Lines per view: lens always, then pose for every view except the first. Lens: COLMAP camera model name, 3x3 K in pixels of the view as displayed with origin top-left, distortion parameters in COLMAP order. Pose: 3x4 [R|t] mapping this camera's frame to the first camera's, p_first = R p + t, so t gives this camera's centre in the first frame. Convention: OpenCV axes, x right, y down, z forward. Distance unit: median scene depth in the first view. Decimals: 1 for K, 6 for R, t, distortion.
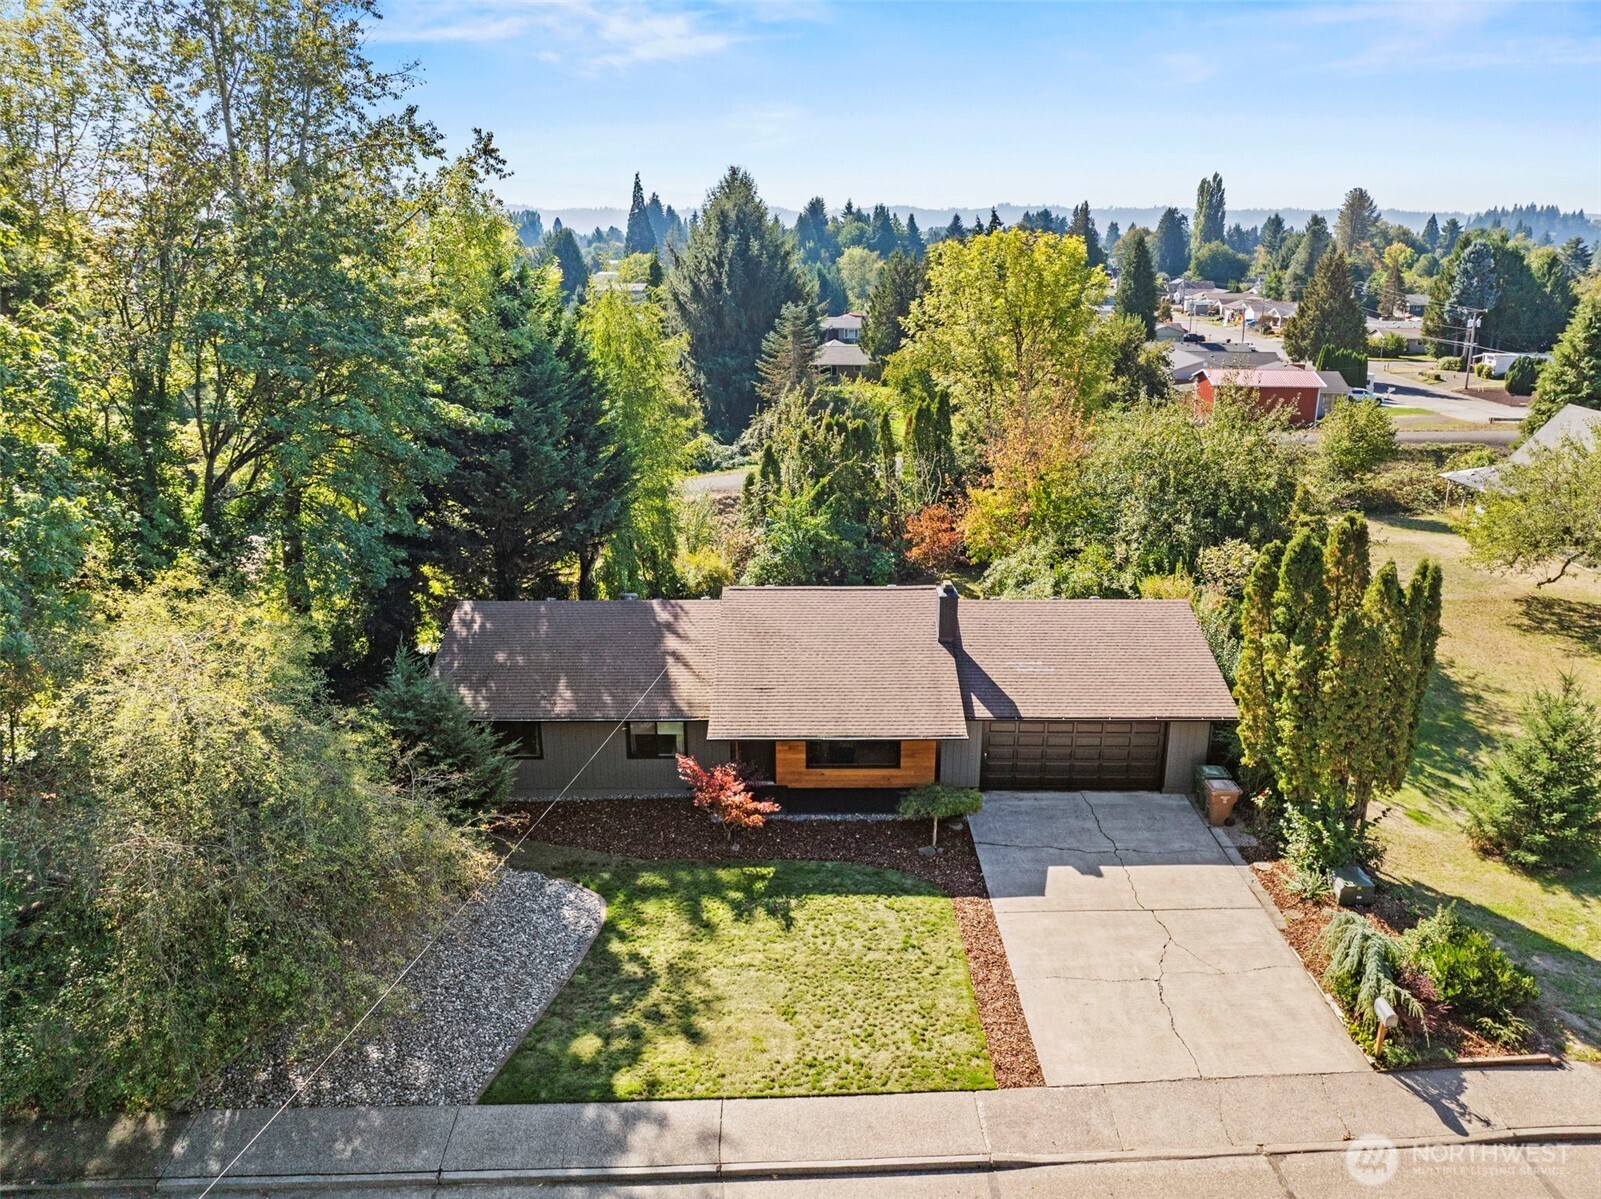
lens RADIAL K [[1144.5, 0, 800.5], [0, 1144.5, 599.5], [0, 0, 1]] dist [-0.045219, 0.020199]
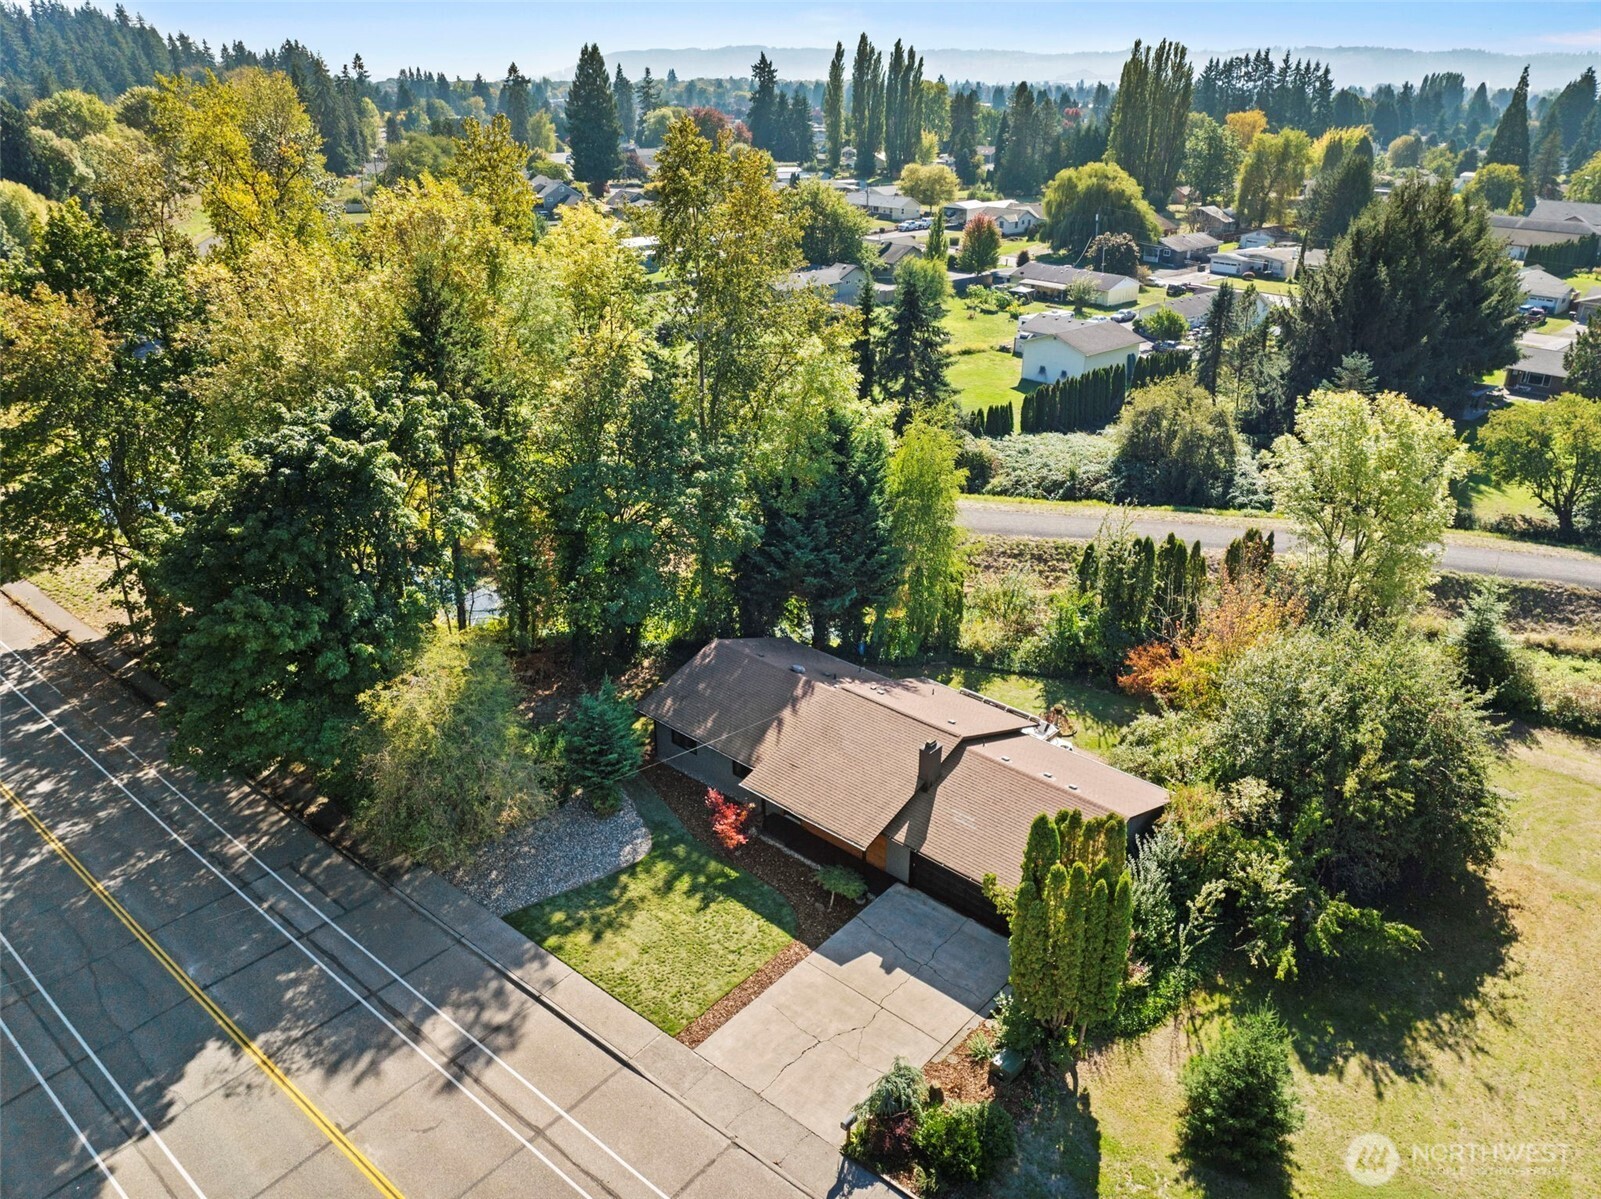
lens RADIAL K [[1144.5, 0, 800.5], [0, 1144.5, 599.5], [0, 0, 1]] dist [-0.045219, 0.020199]
pose [[0.746863, 0.278236, -0.603971, 0.970220], [-0.203054, 0.960300, 0.191294, -0.499577], [0.633218, -0.020231, 0.773709, -0.211709]]
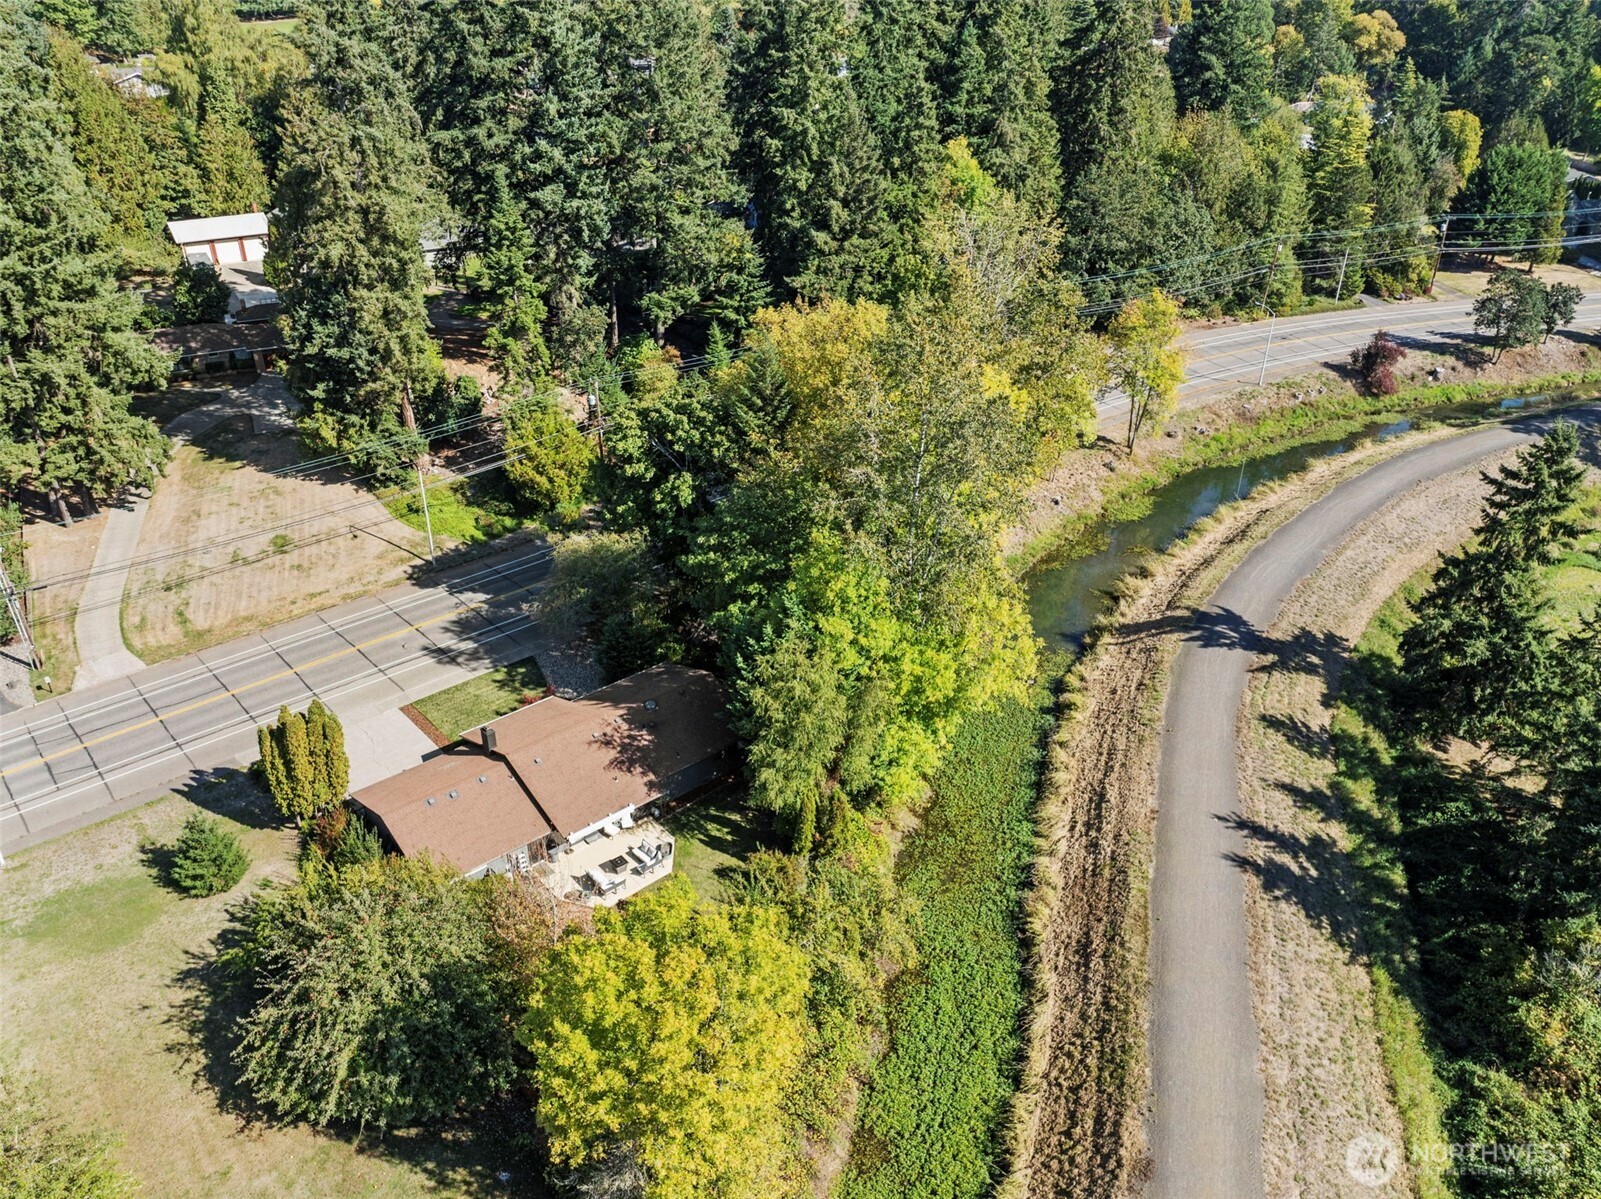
lens RADIAL K [[1144.5, 0, 800.5], [0, 1144.5, 599.5], [0, 0, 1]] dist [-0.045219, 0.020199]
pose [[-0.756088, 0.313110, -0.574711, 0.979827], [-0.205180, 0.720459, 0.662450, -1.995185], [0.621476, 0.618790, -0.480486, 2.648116]]
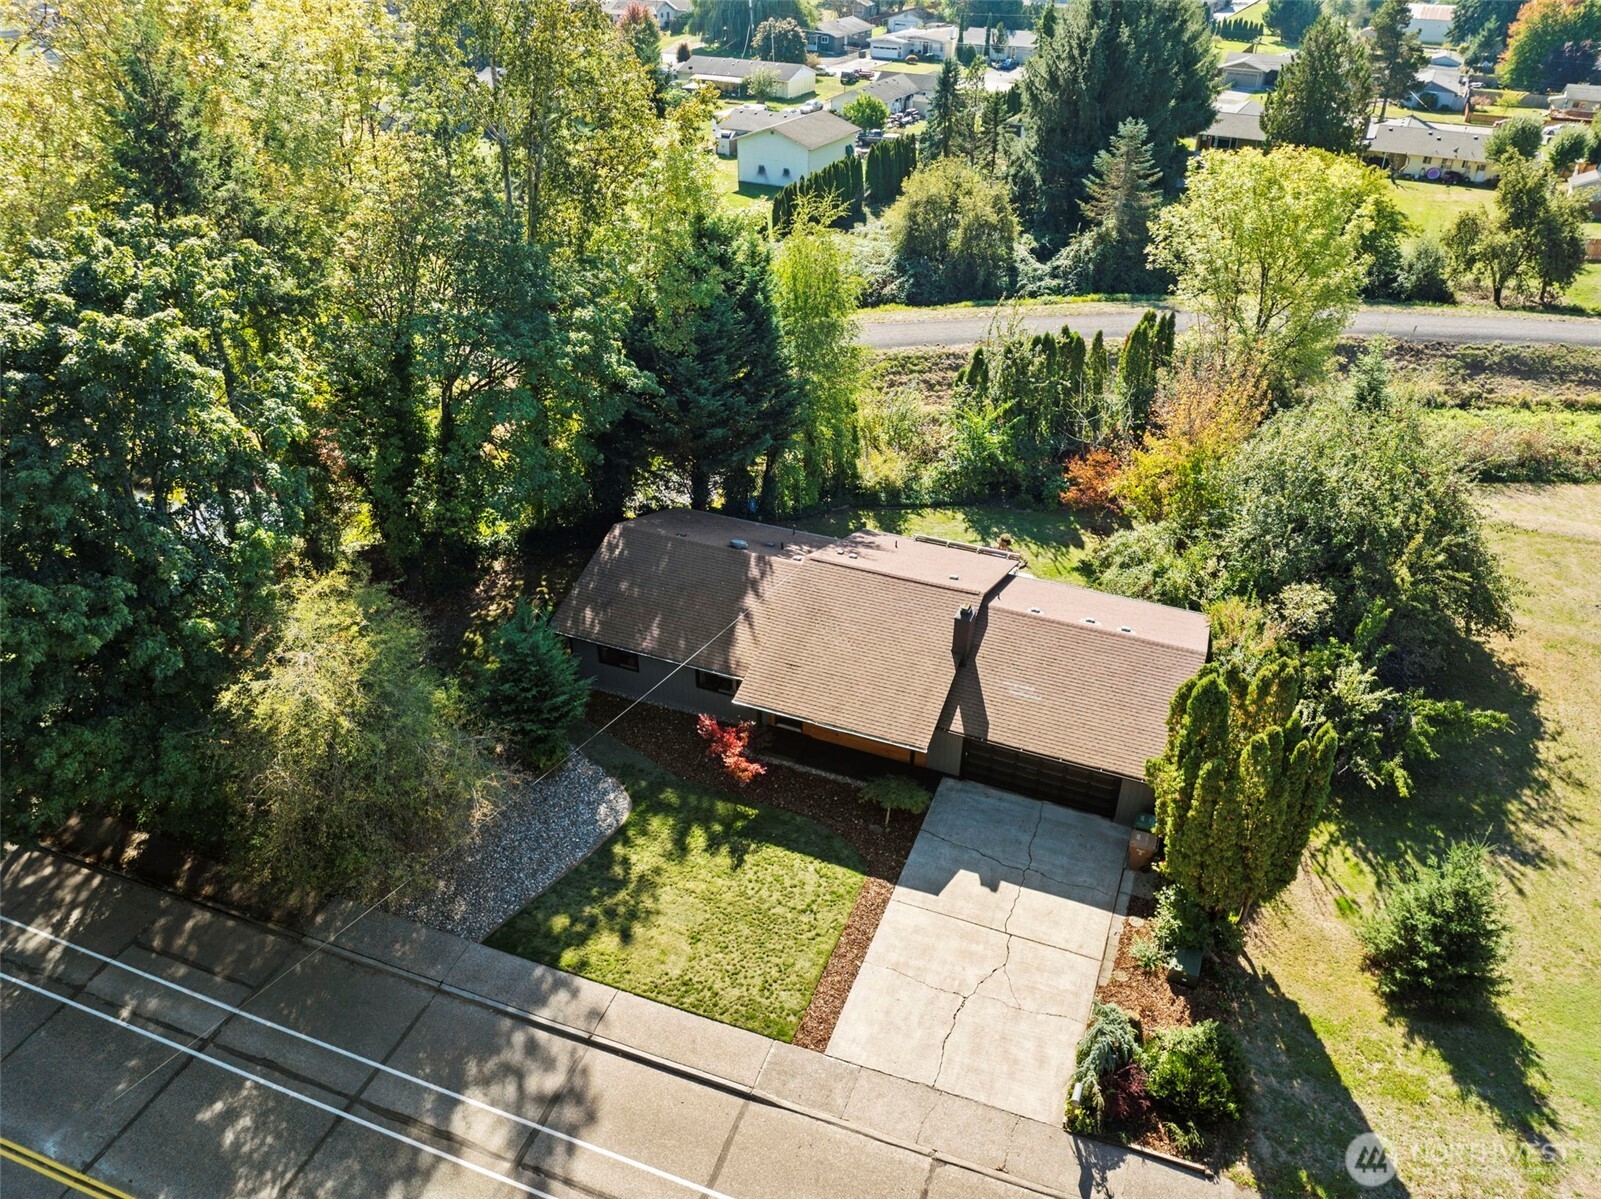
lens RADIAL K [[1144.5, 0, 800.5], [0, 1144.5, 599.5], [0, 0, 1]] dist [-0.045219, 0.020199]
pose [[0.925201, 0.209826, -0.316189, 0.407634], [-0.118910, 0.951564, 0.283526, -0.395668], [0.360365, -0.224721, 0.905338, -0.125596]]
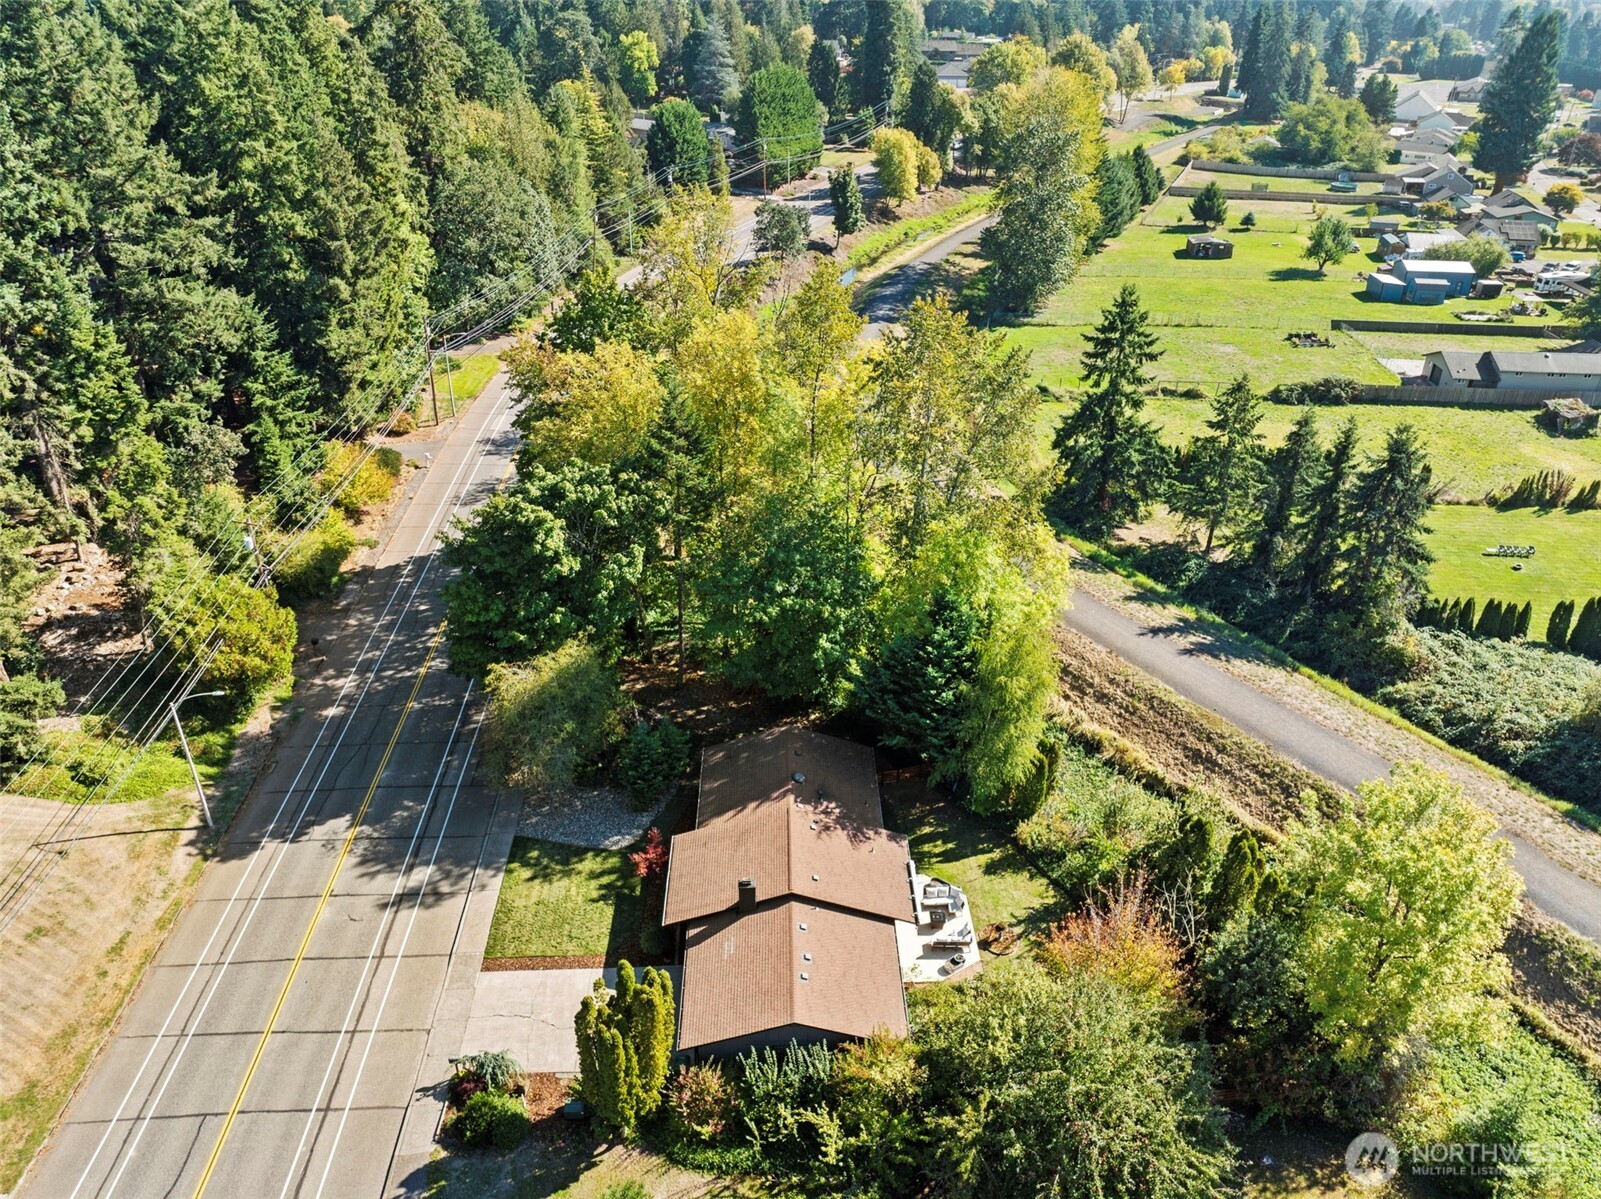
lens RADIAL K [[1144.5, 0, 800.5], [0, 1144.5, 599.5], [0, 0, 1]] dist [-0.045219, 0.020199]
pose [[0.021501, 0.486570, -0.873377, 1.714822], [-0.306090, 0.834833, 0.457562, -1.413573], [0.951760, 0.257494, 0.166884, 0.823977]]
